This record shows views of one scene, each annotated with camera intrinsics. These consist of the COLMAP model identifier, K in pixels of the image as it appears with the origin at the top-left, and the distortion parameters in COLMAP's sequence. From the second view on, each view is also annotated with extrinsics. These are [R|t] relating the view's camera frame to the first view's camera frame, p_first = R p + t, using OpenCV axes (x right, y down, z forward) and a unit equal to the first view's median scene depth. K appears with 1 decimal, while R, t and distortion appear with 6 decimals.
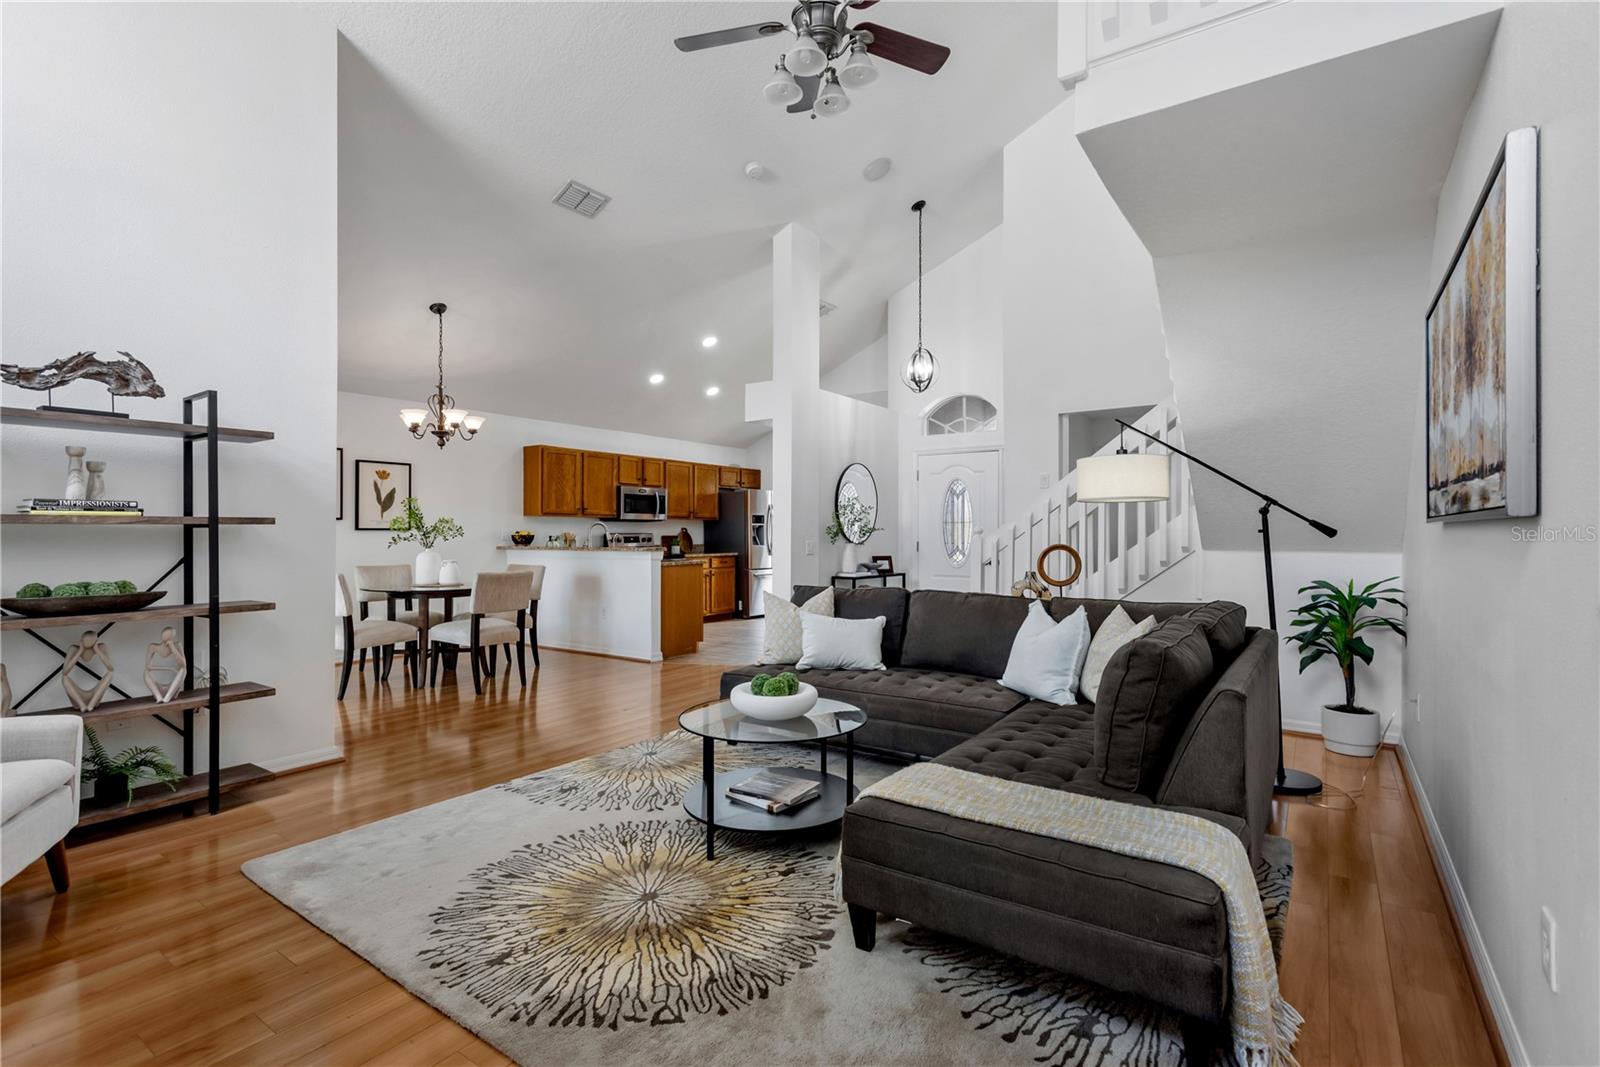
lens RADIAL K [[753.7, 0, 800.0], [0, 753.7, 533.5], [0, 0, 1]] dist [0.022766, -0.006895]
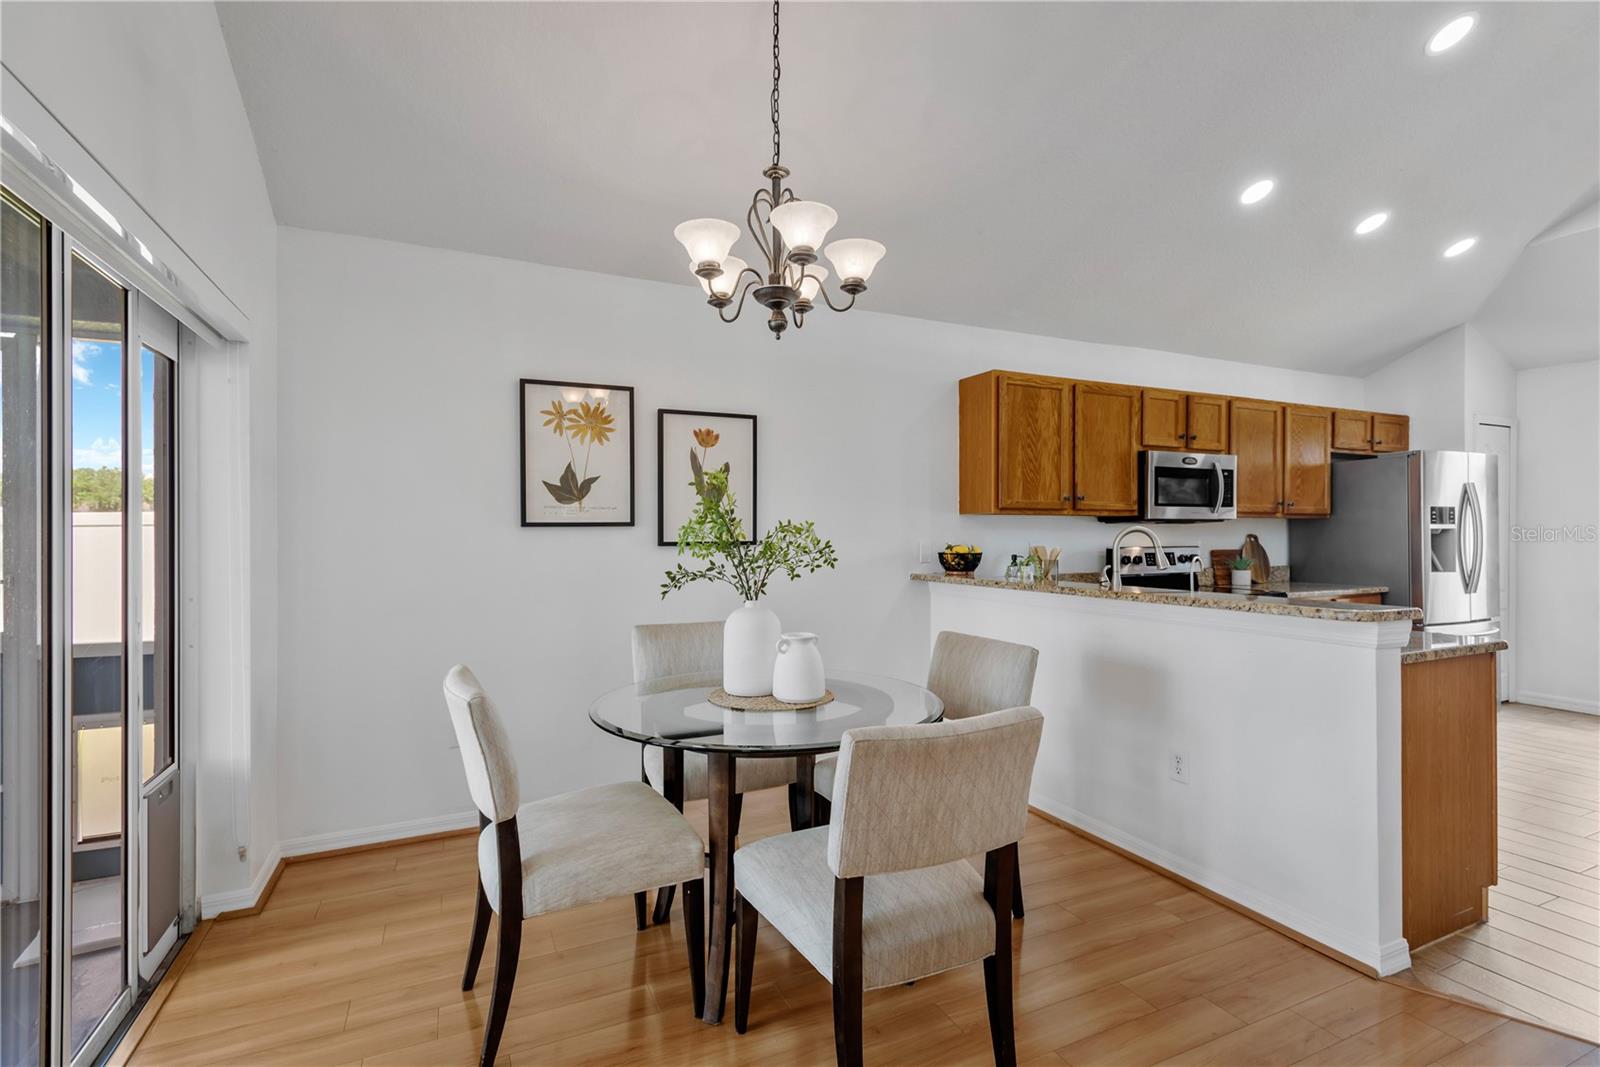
lens RADIAL K [[753.7, 0, 800.0], [0, 753.7, 533.5], [0, 0, 1]] dist [0.022766, -0.006895]
pose [[0.866965, 0.000003, -0.498369, -0.197653], [0.000748, 0.999999, 0.001307, -0.010721], [0.498368, -0.001506, 0.866964, 0.485409]]
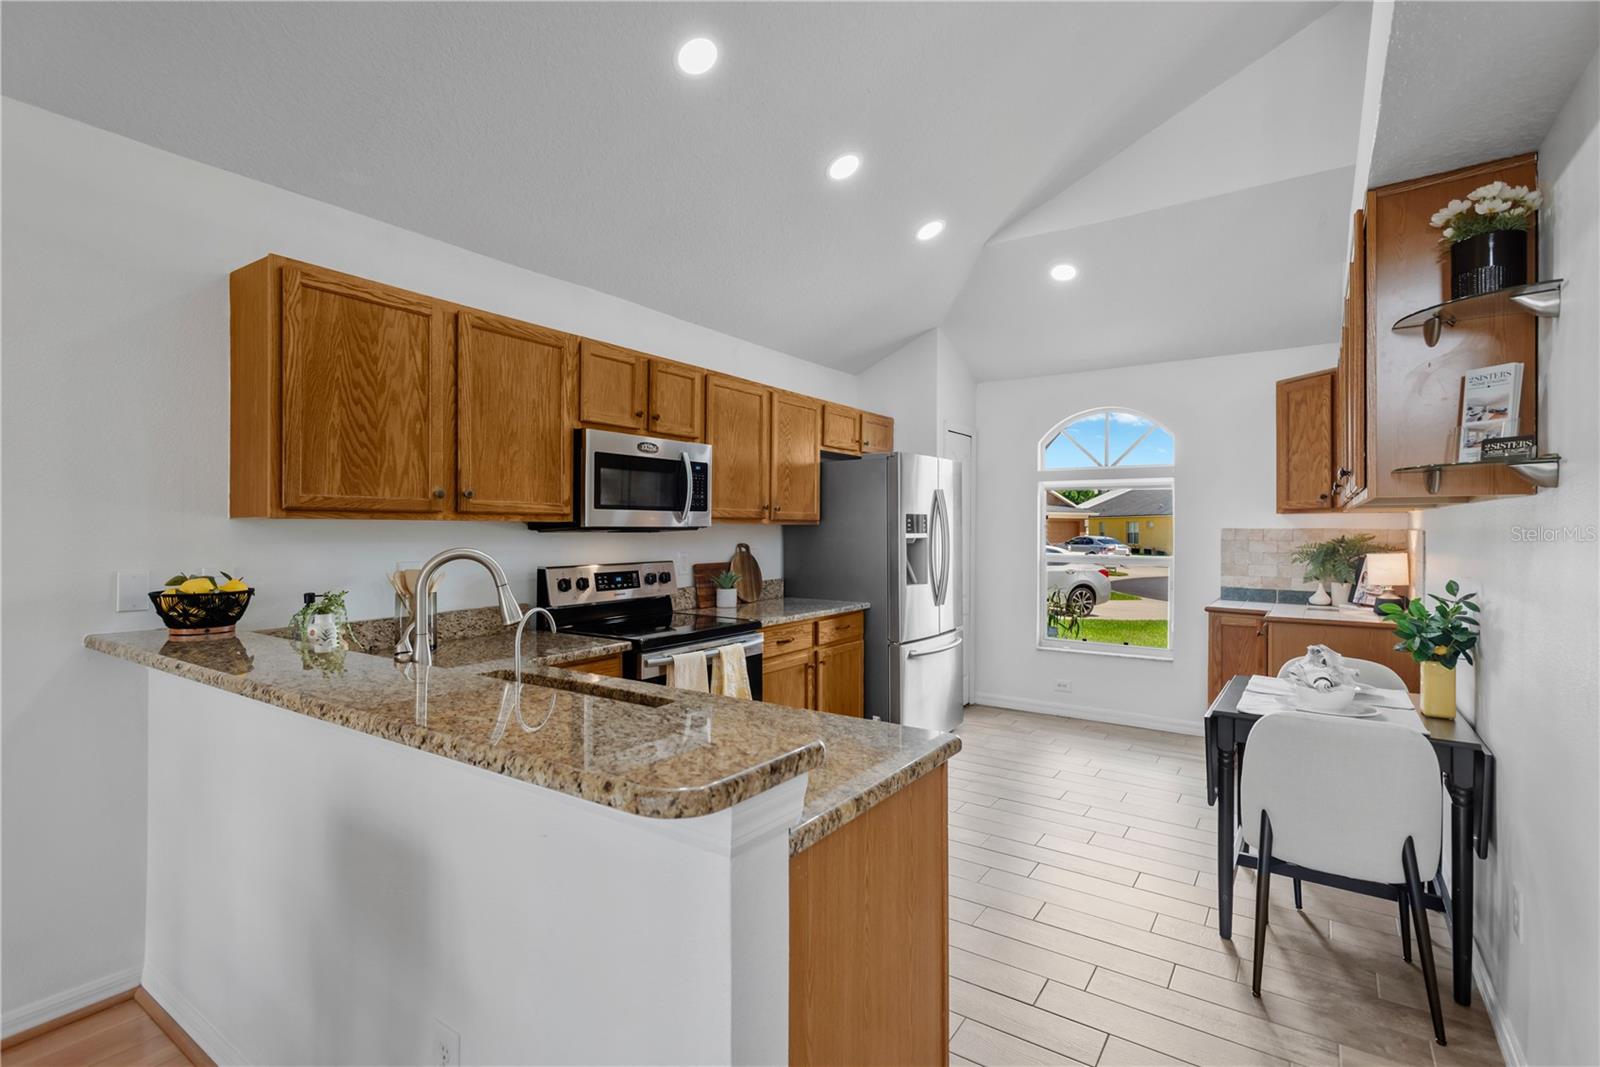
lens RADIAL K [[753.7, 0, 800.0], [0, 753.7, 533.5], [0, 0, 1]] dist [0.022766, -0.006895]
pose [[0.999994, 0.003343, 0.001112, -0.147822], [-0.003350, 0.999973, 0.006485, -0.019351], [-0.001090, -0.006488, 0.999978, 0.693043]]
